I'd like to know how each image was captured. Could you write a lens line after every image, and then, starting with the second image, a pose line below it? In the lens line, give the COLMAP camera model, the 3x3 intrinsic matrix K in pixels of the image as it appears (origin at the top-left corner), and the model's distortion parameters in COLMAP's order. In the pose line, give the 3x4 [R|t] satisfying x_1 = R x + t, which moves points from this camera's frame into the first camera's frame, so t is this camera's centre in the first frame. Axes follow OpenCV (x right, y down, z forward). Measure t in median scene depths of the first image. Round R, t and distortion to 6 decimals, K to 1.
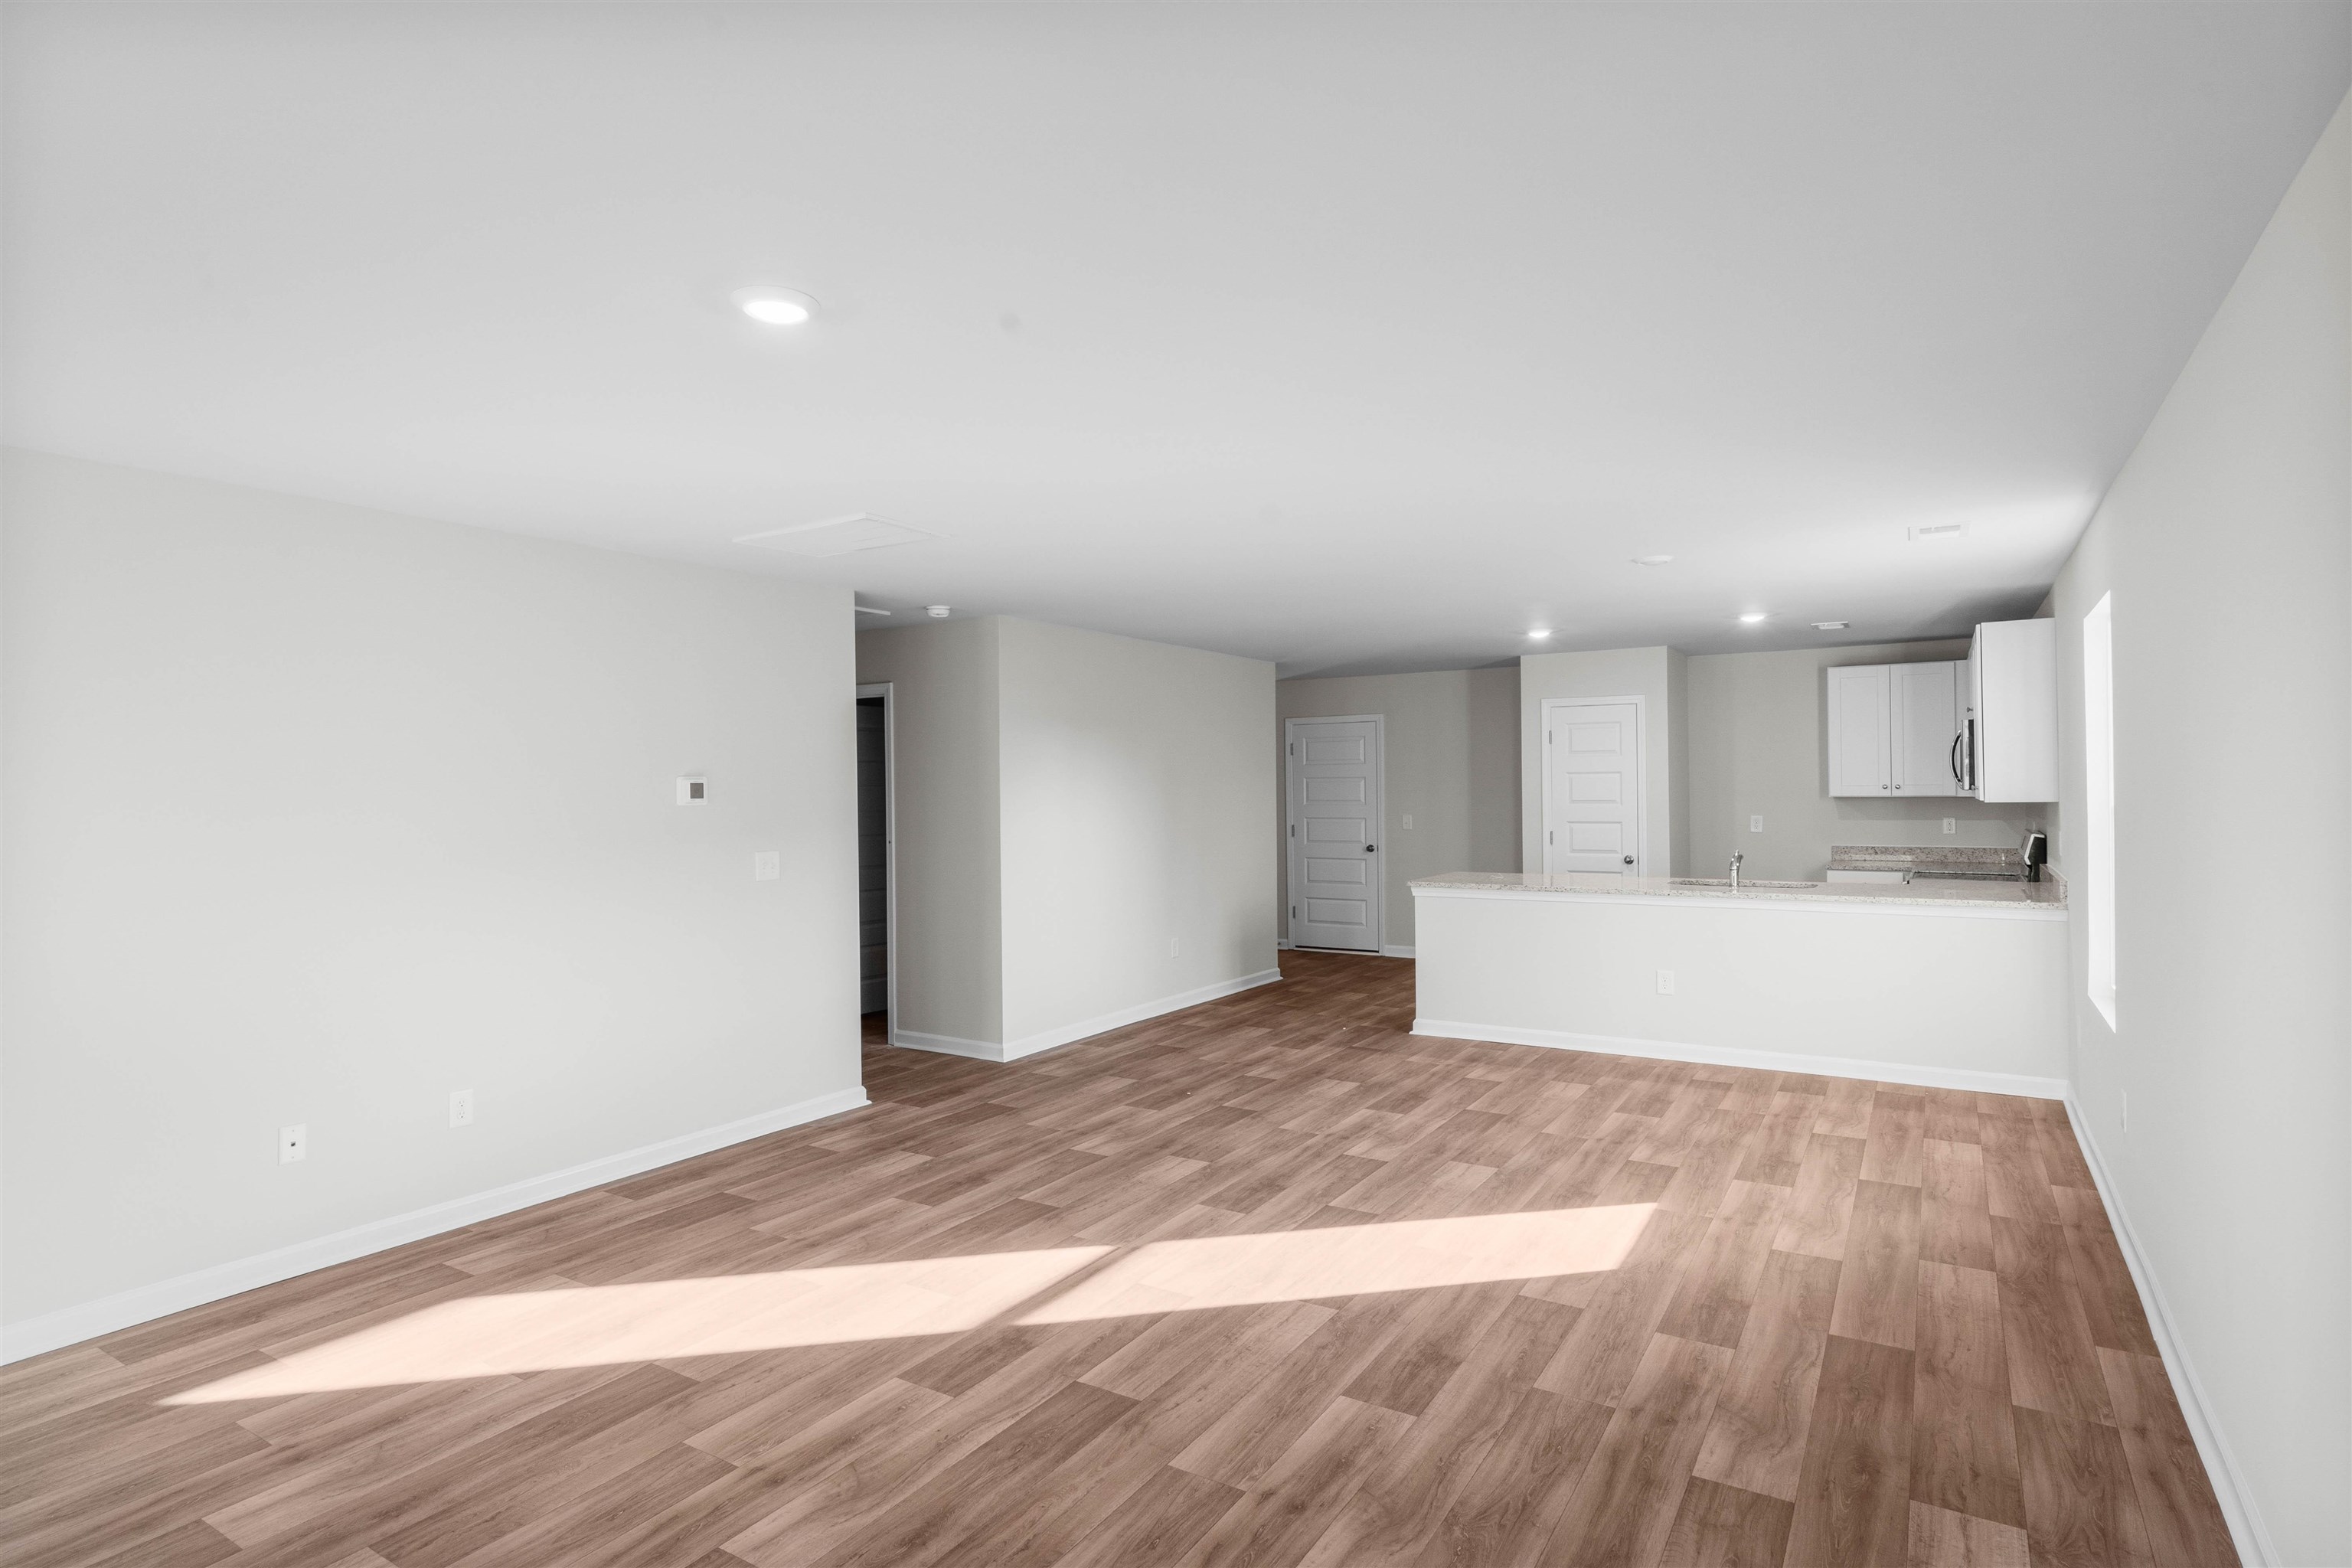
lens RADIAL K [[1227.7, 0, 1181.5], [0, 1227.7, 784.3], [0, 0, 1]] dist [-0.000395, -0.000391]
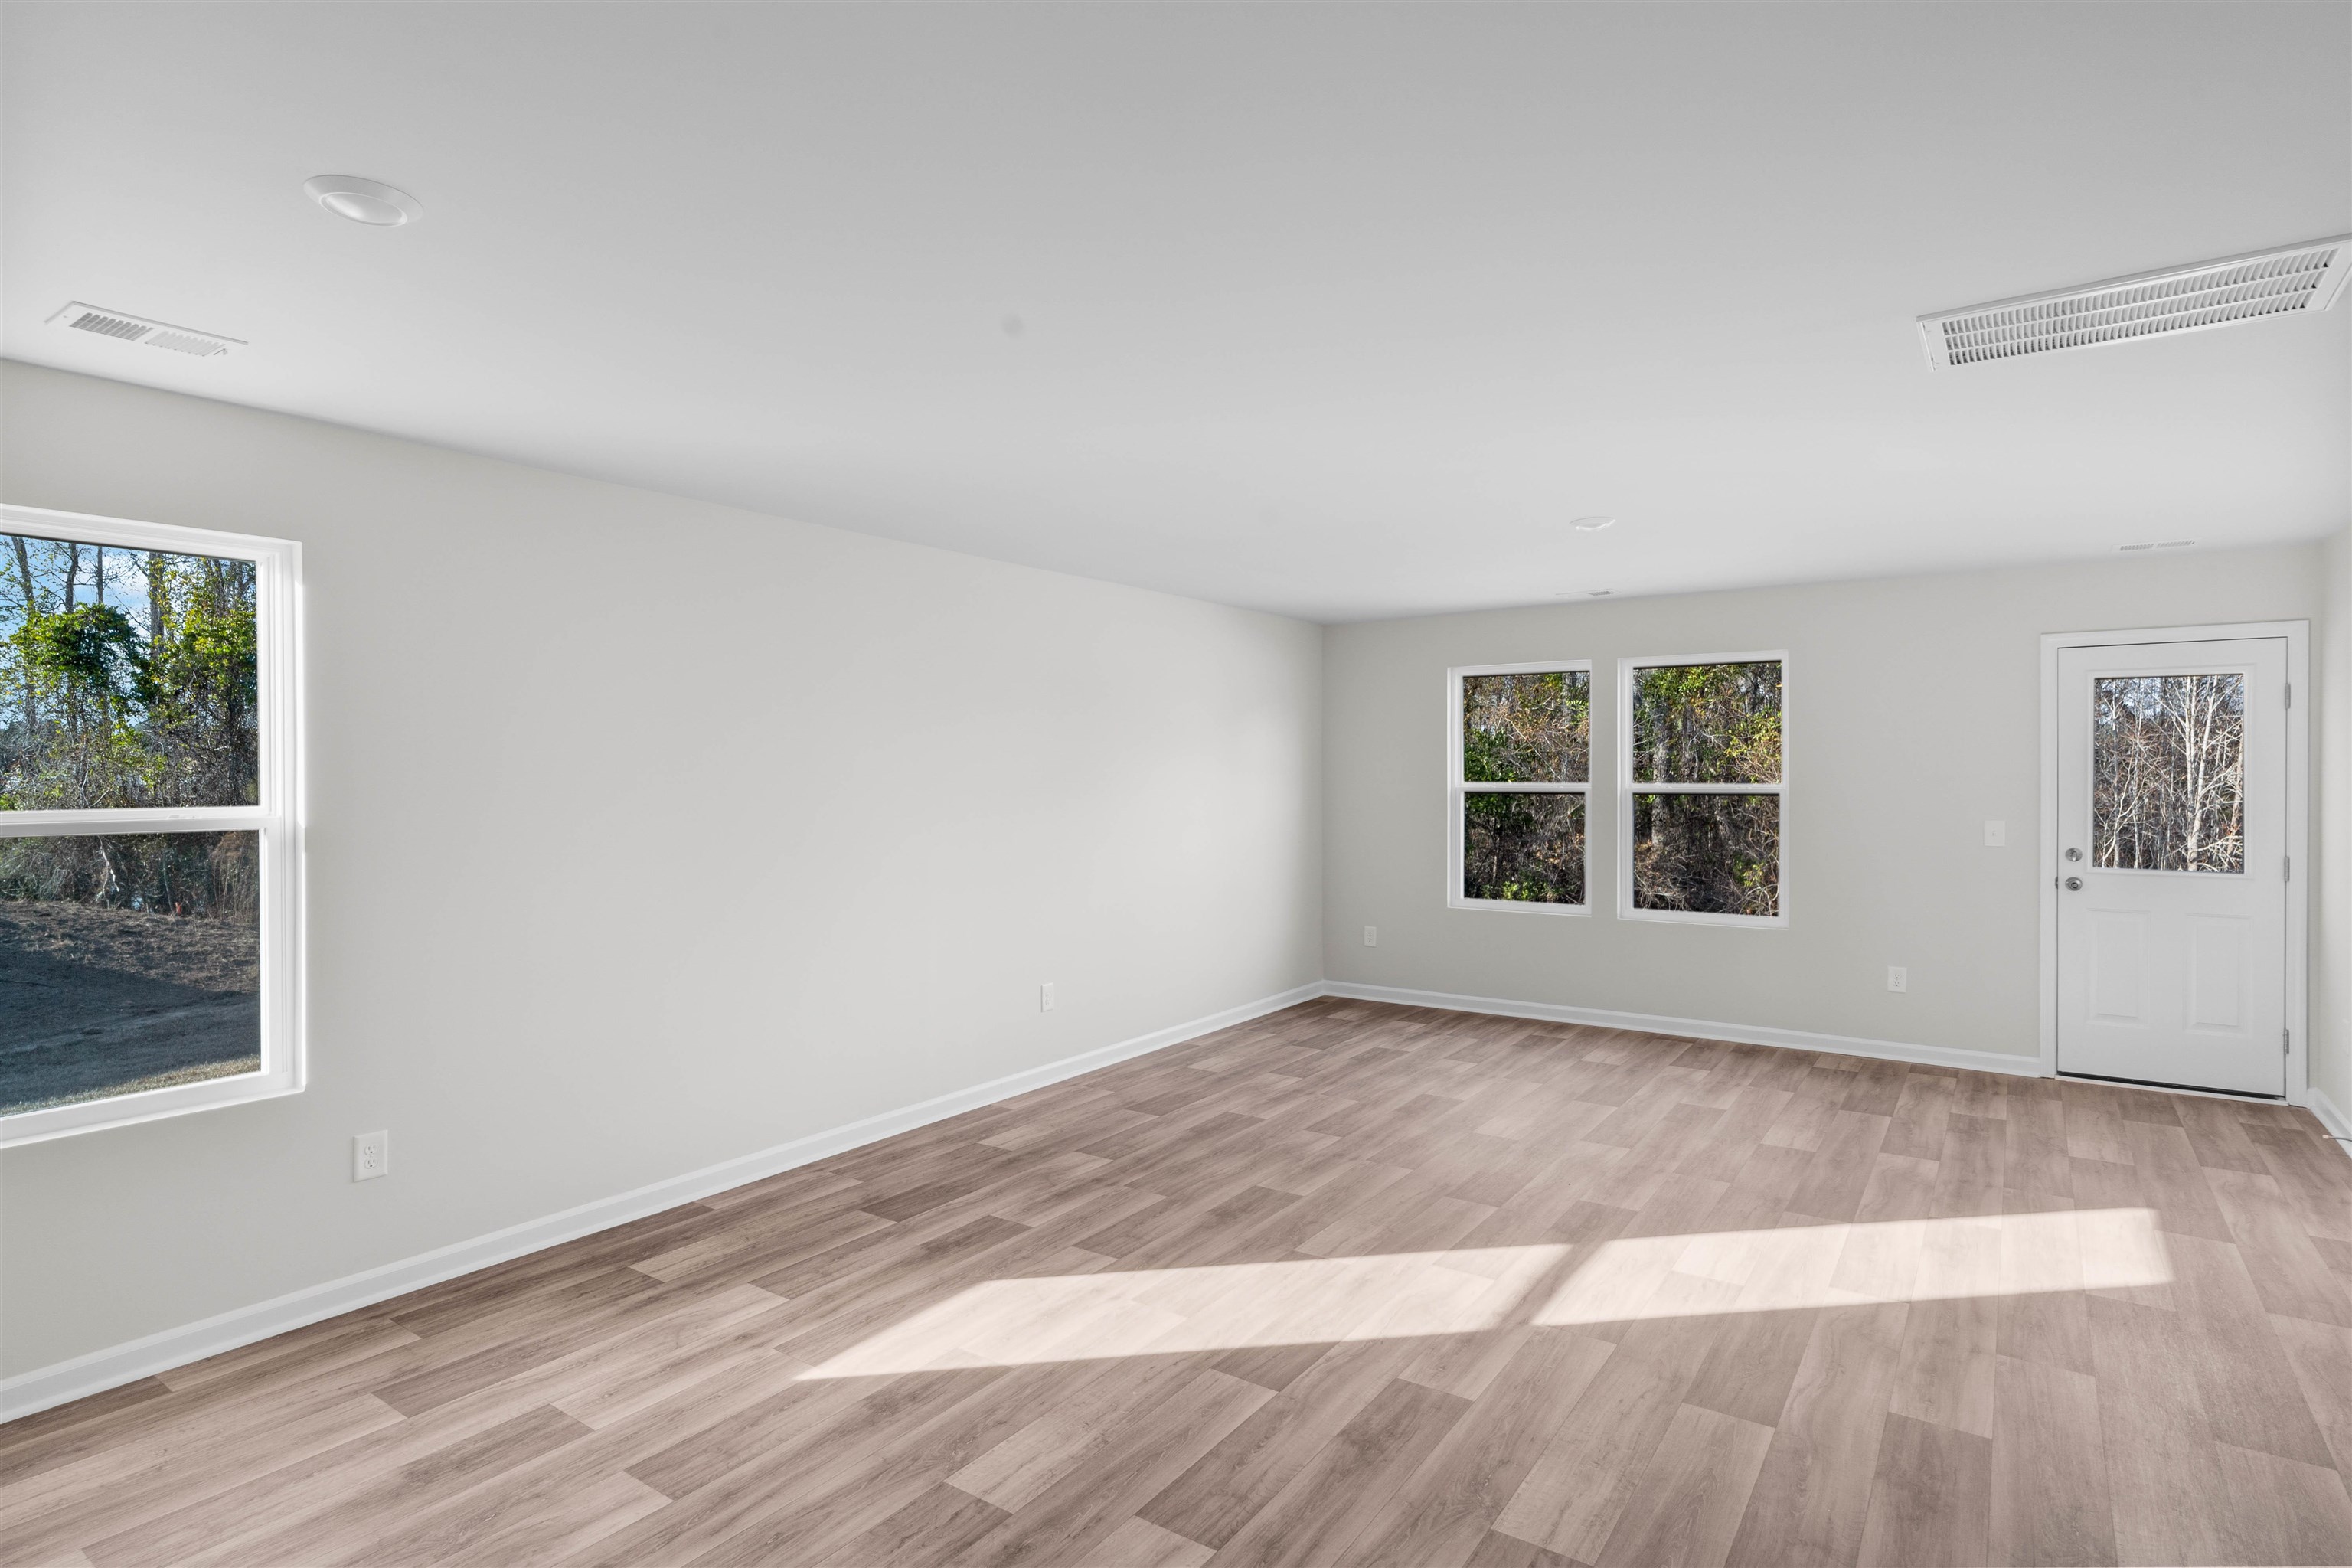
lens RADIAL K [[1227.7, 0, 1173.7], [0, 1227.7, 777.4], [0, 0, 1]] dist [-0.000395, -0.000391]
pose [[-0.998332, 0.013543, 0.056116, 0.154747], [0.013605, 0.999907, 0.000725, 0.004509], [-0.056101, 0.001487, -0.998424, 1.933771]]
